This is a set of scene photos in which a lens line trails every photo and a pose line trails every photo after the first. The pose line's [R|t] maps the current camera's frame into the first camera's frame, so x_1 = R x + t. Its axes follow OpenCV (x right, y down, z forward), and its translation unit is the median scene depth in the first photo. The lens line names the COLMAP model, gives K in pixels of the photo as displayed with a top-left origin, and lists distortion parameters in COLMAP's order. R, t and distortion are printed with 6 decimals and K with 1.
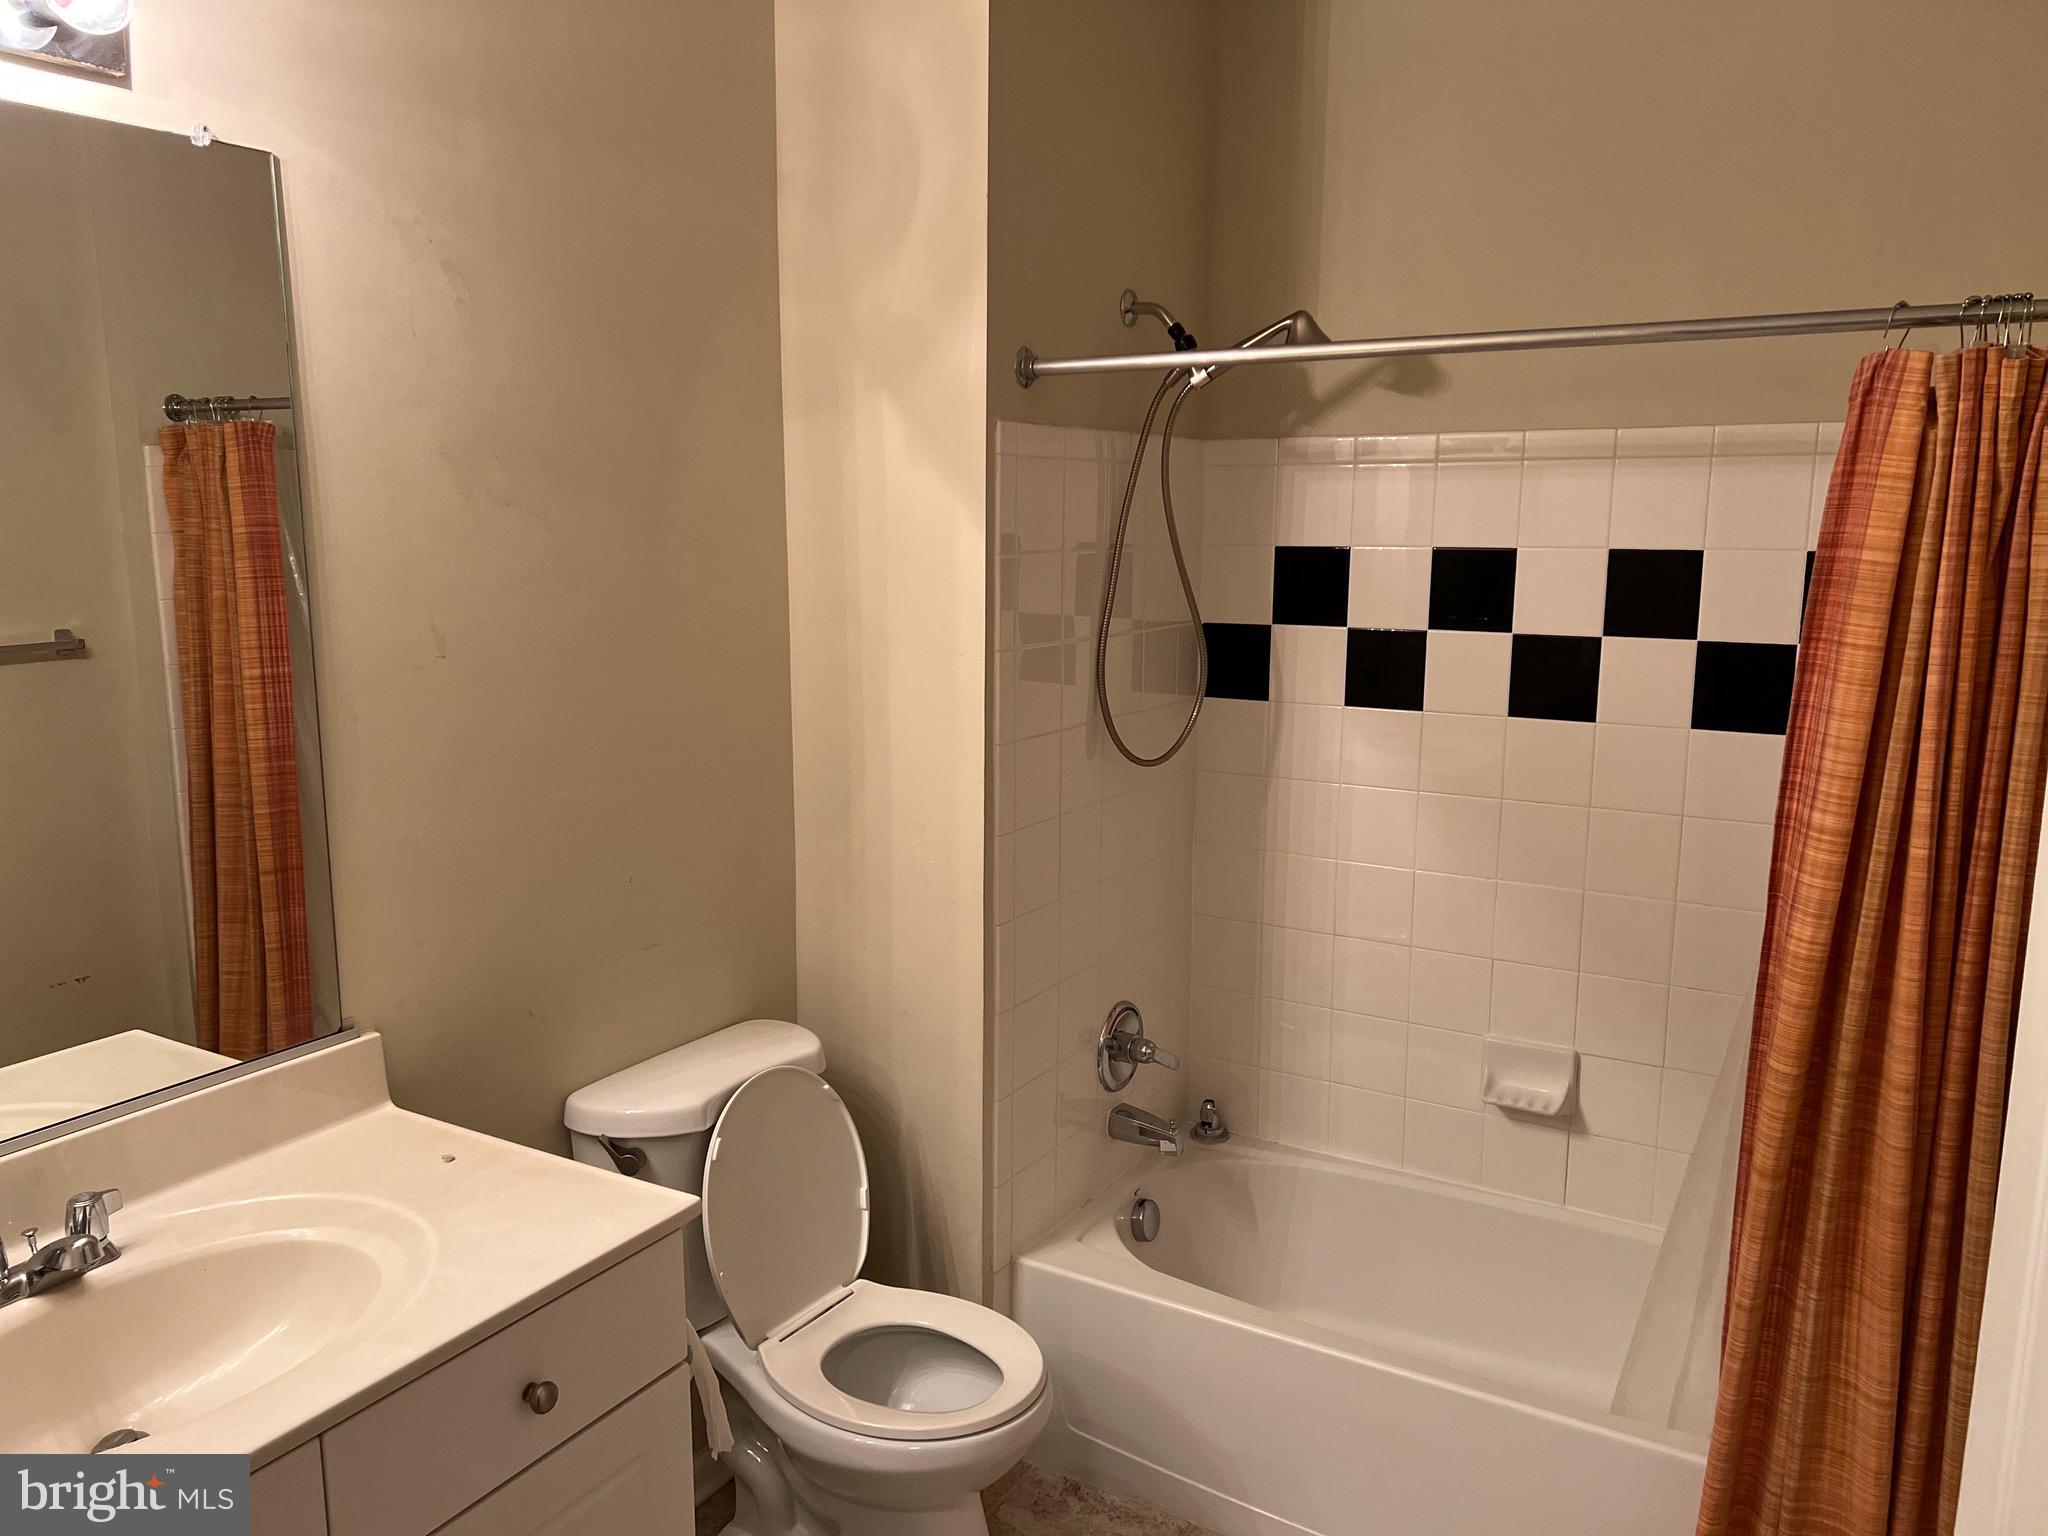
lens RADIAL K [[1542.5, 0, 1019.3], [0, 1542.5, 777.6], [0, 0, 1]] dist [0.068566, -0.054594]
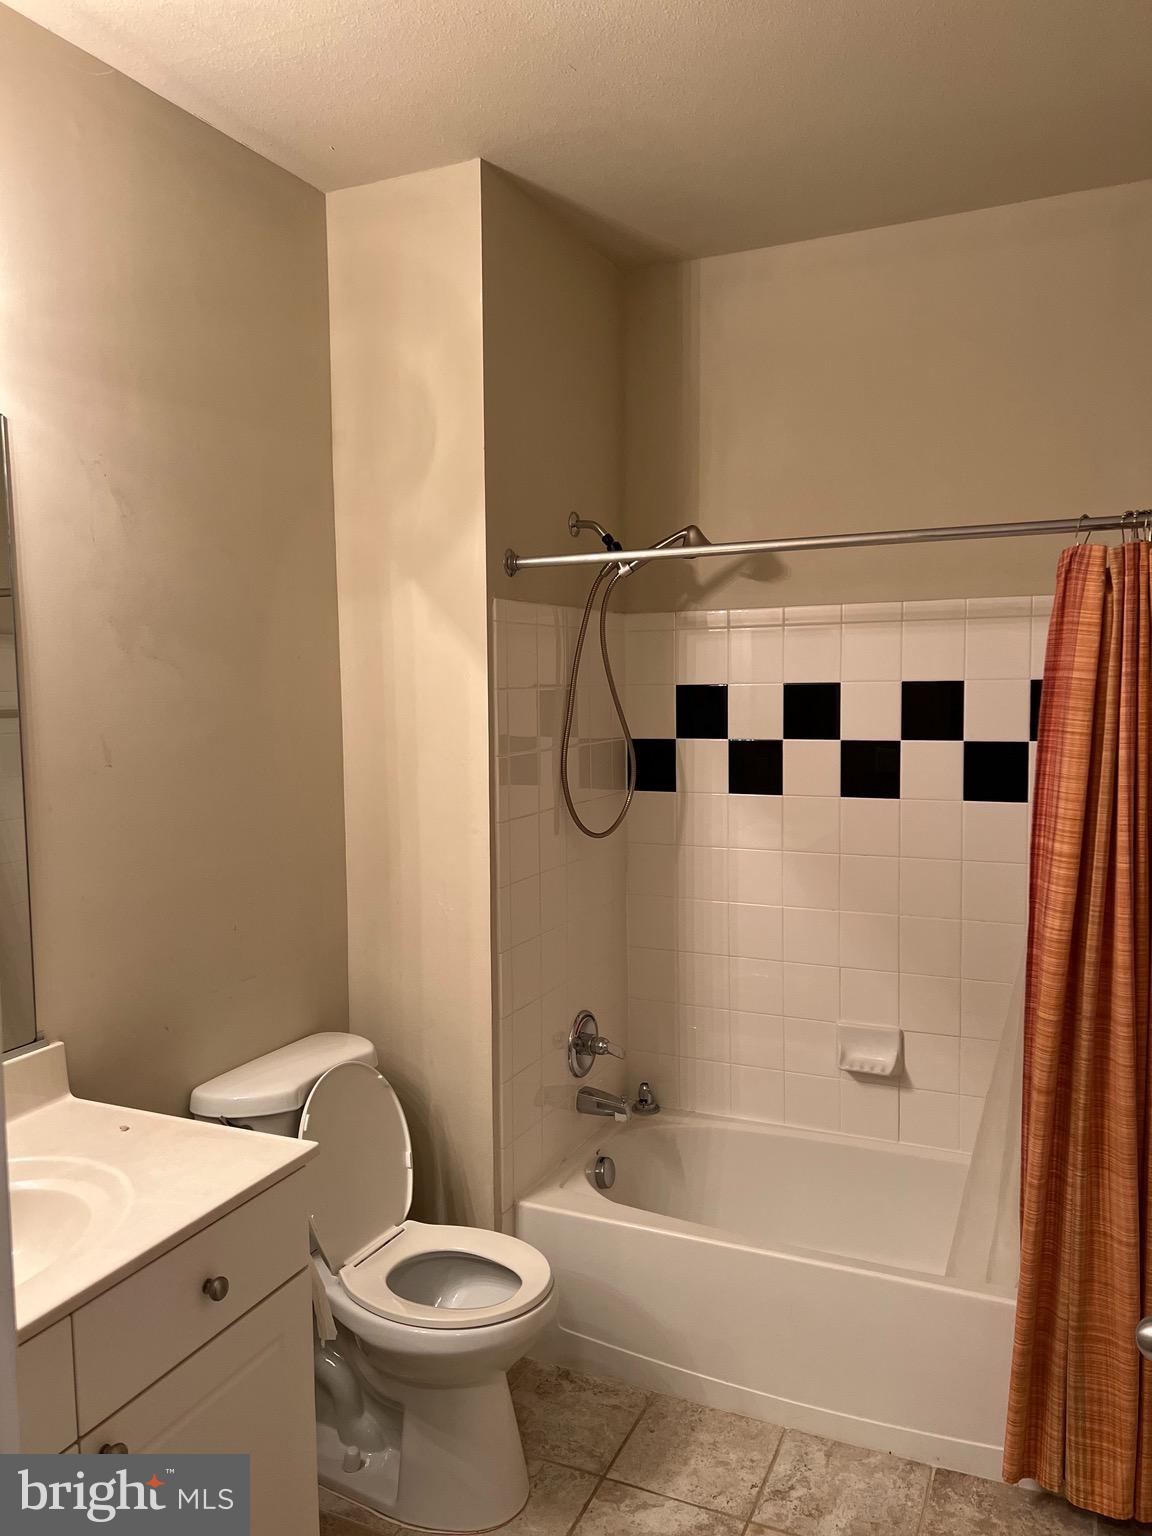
lens RADIAL K [[1156.8, 0, 572.1], [0, 1156.8, 765.3], [0, 0, 1]] dist [0.068566, -0.054594]
pose [[0.994043, -0.024623, 0.106173, -0.056692], [0.034793, 0.994867, -0.095018, 0.028865], [-0.103289, 0.098146, 0.989797, -0.060278]]
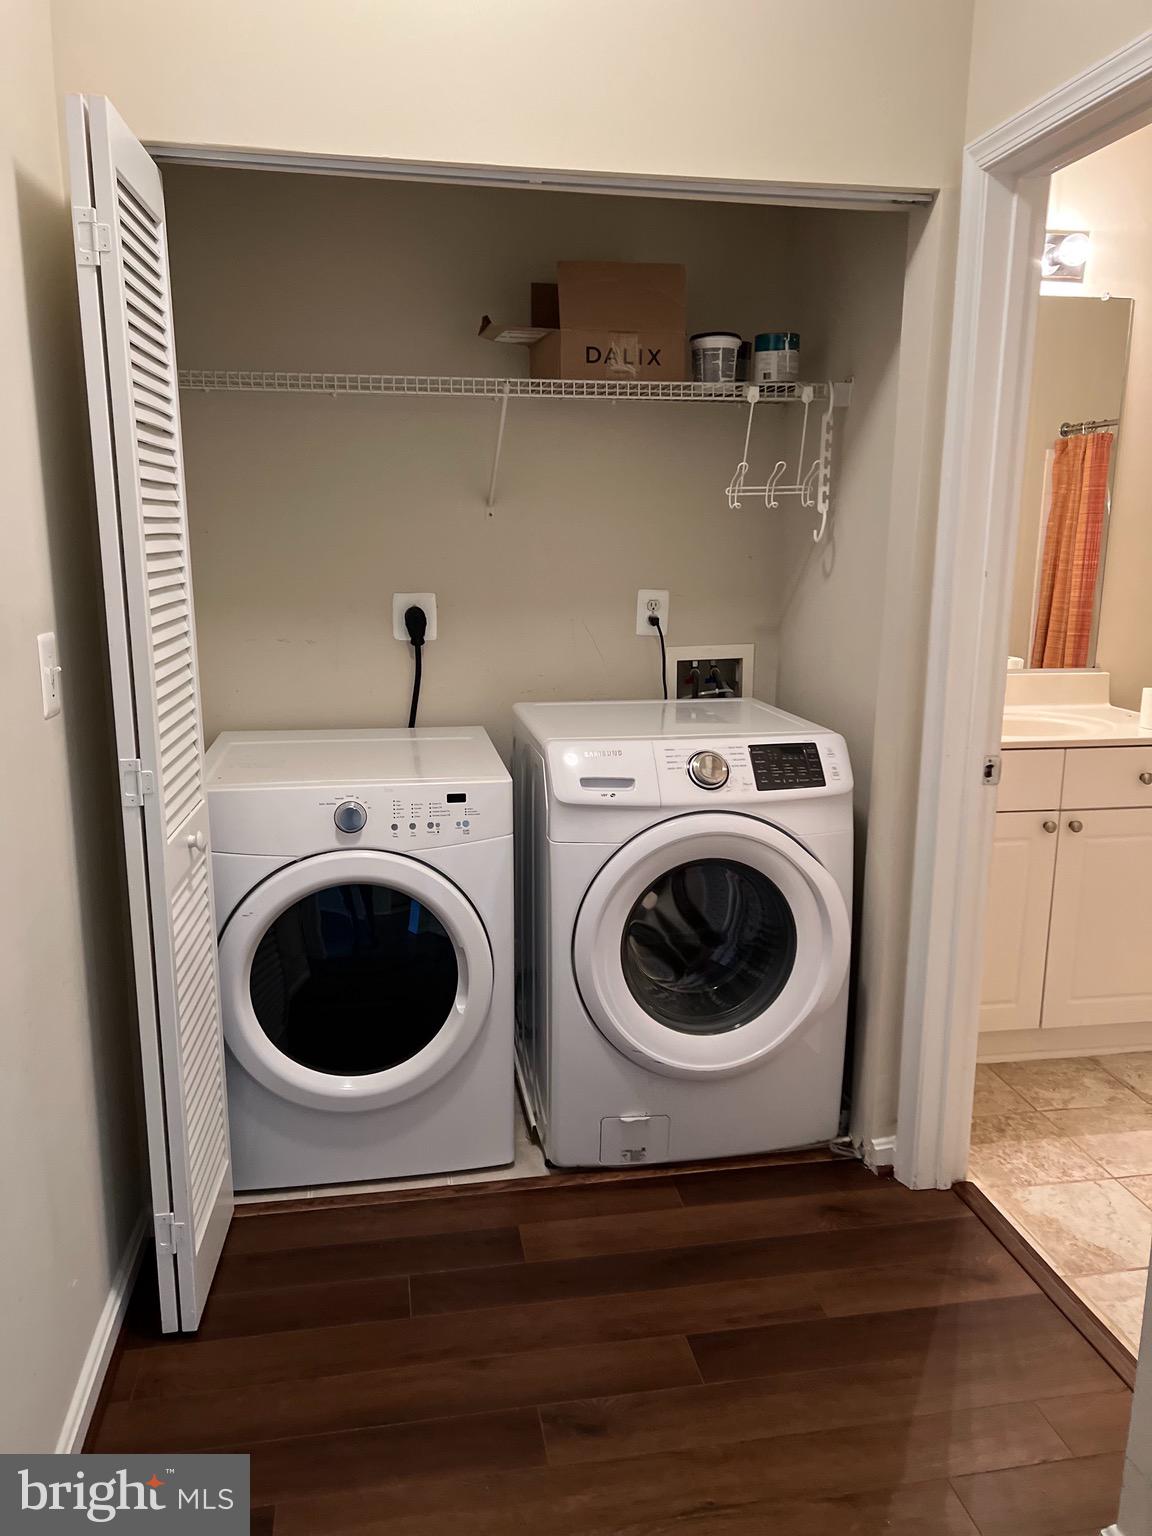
lens RADIAL K [[1156.8, 0, 569.9], [0, 1156.8, 767.7], [0, 0, 1]] dist [0.068566, -0.054594]
pose [[0.652532, 0.149818, -0.742803, 0.307113], [-0.135704, 0.987517, 0.079962, 0.214853], [0.745511, 0.048624, 0.664718, -0.605353]]
